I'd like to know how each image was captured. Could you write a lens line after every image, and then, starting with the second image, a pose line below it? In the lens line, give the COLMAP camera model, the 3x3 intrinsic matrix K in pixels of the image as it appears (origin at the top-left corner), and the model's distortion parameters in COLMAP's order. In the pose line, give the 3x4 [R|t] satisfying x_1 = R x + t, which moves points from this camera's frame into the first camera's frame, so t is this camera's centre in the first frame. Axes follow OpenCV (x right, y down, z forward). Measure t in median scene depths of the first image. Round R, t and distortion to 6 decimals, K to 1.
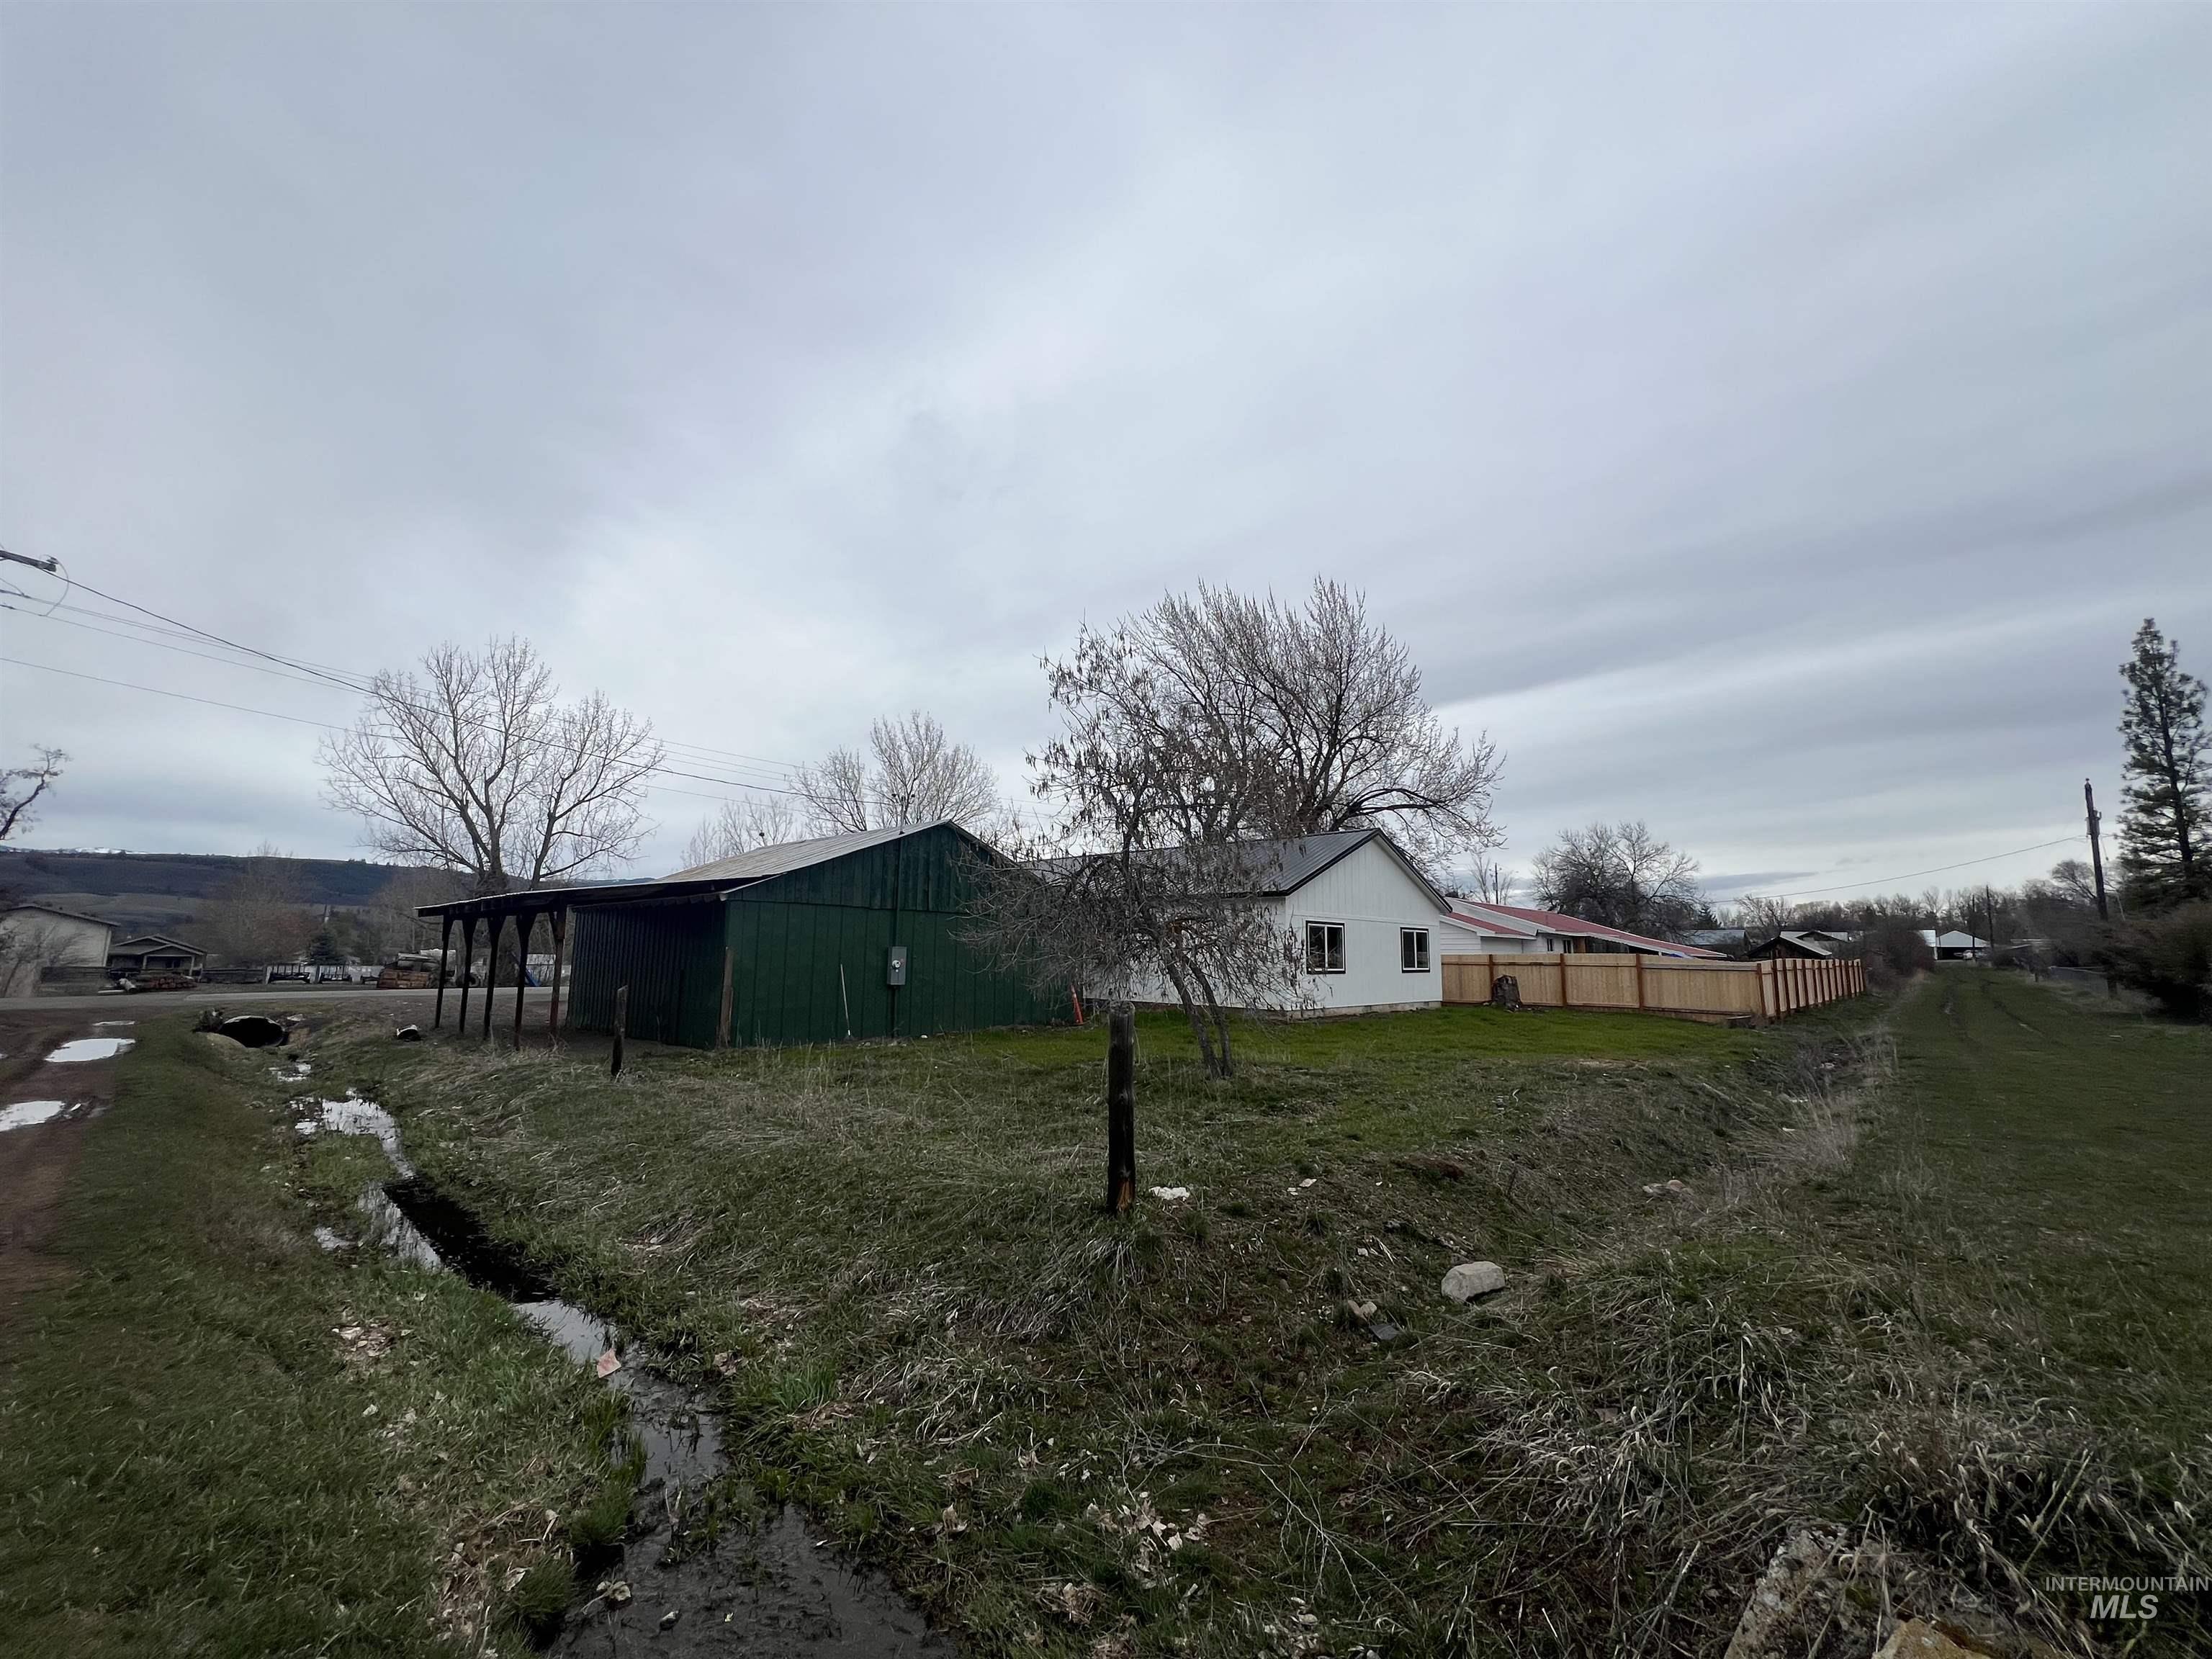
lens RADIAL K [[884.5, 0, 1109.9], [0, 884.5, 829.0], [0, 0, 1]] dist [-0.000592, -0.000072]
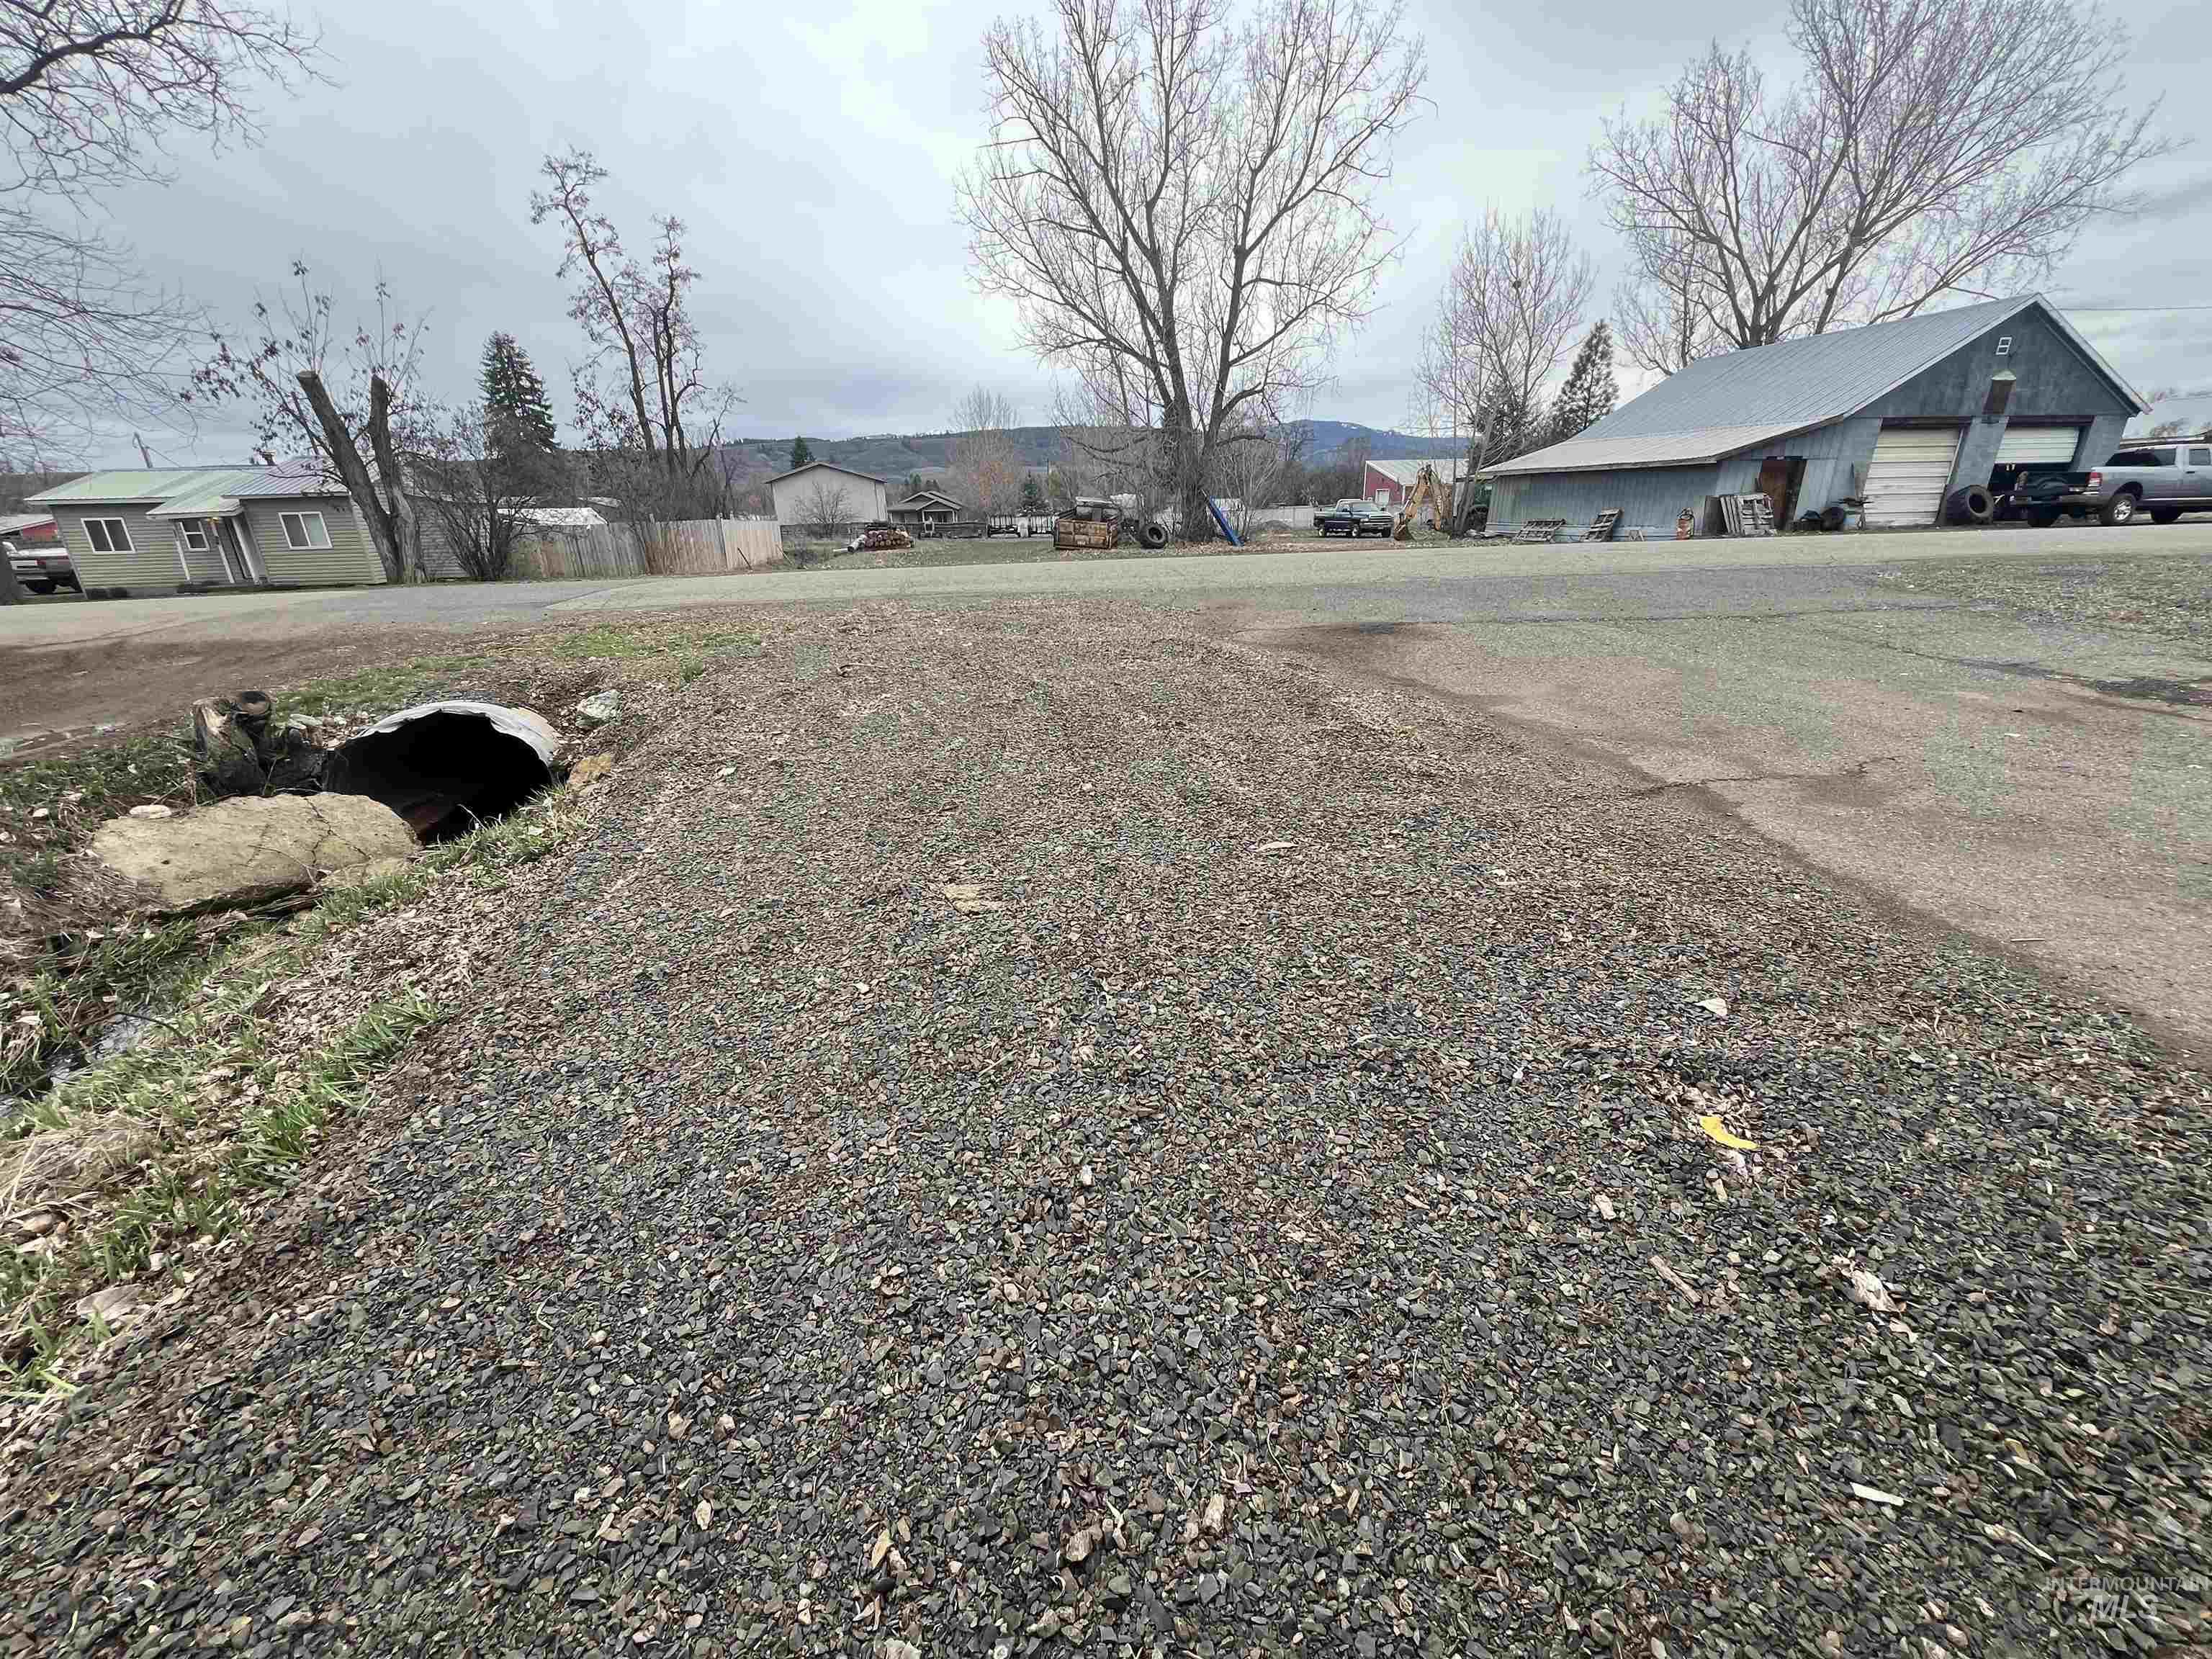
lens RADIAL K [[884.5, 0, 1101.8], [0, 884.5, 830.5], [0, 0, 1]] dist [-0.000592, -0.000072]
pose [[0.769322, 0.198423, -0.607266, -0.260152], [0.119913, 0.888801, 0.442327, 0.059957], [0.627506, -0.413111, 0.659981, 0.380373]]
